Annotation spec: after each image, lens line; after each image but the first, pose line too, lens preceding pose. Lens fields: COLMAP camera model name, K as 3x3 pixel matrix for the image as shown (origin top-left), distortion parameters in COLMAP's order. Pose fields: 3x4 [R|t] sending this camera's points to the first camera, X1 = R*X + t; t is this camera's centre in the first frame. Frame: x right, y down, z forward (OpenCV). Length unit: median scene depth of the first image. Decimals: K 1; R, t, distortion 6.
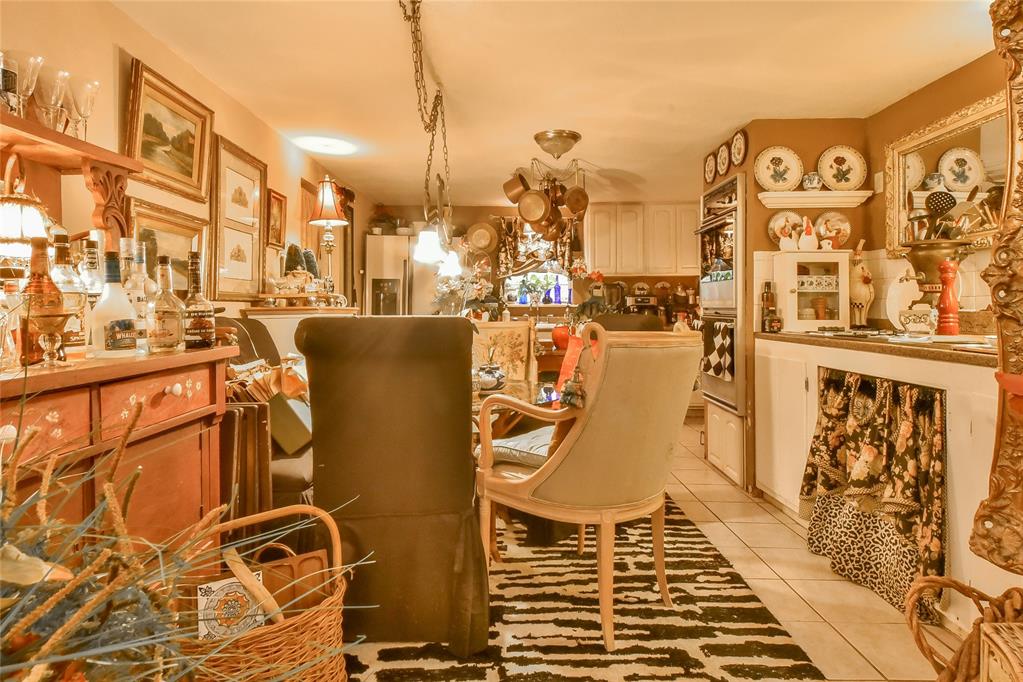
lens RADIAL K [[570.6, 0, 502.8], [0, 570.6, 331.9], [0, 0, 1]] dist [0.048541, -0.049500]
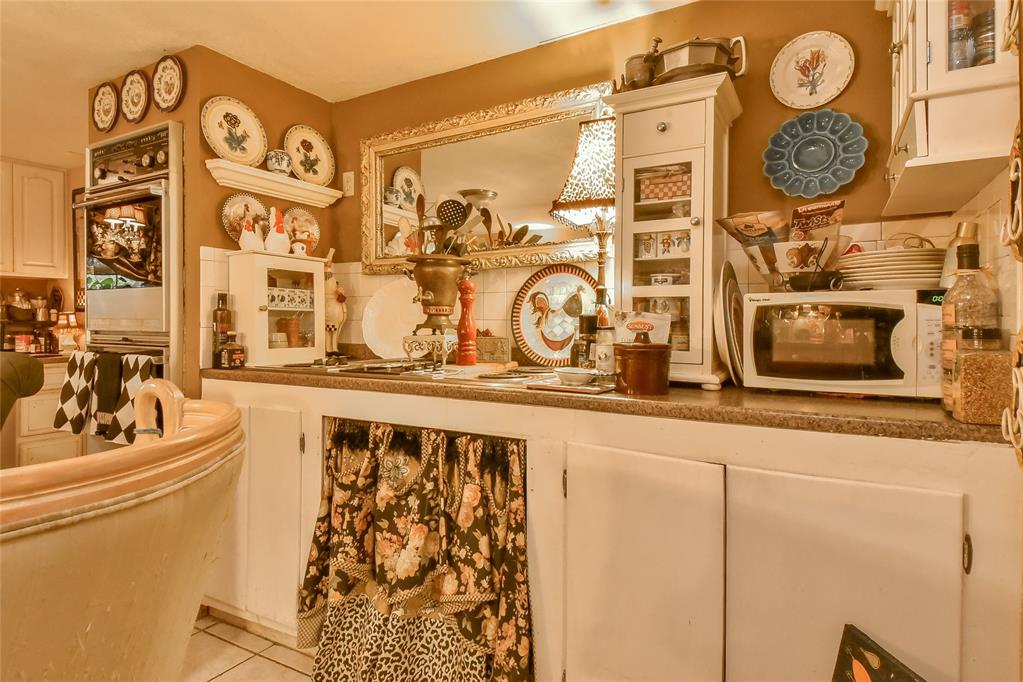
lens RADIAL K [[555.1, 0, 512.6], [0, 555.1, 320.2], [0, 0, 1]] dist [0.061053, -0.046099]
pose [[0.489354, 0.008976, 0.872039, 0.063057], [0.031581, 0.999109, -0.028005, -0.032144], [-0.871513, 0.041244, 0.488634, 0.465234]]
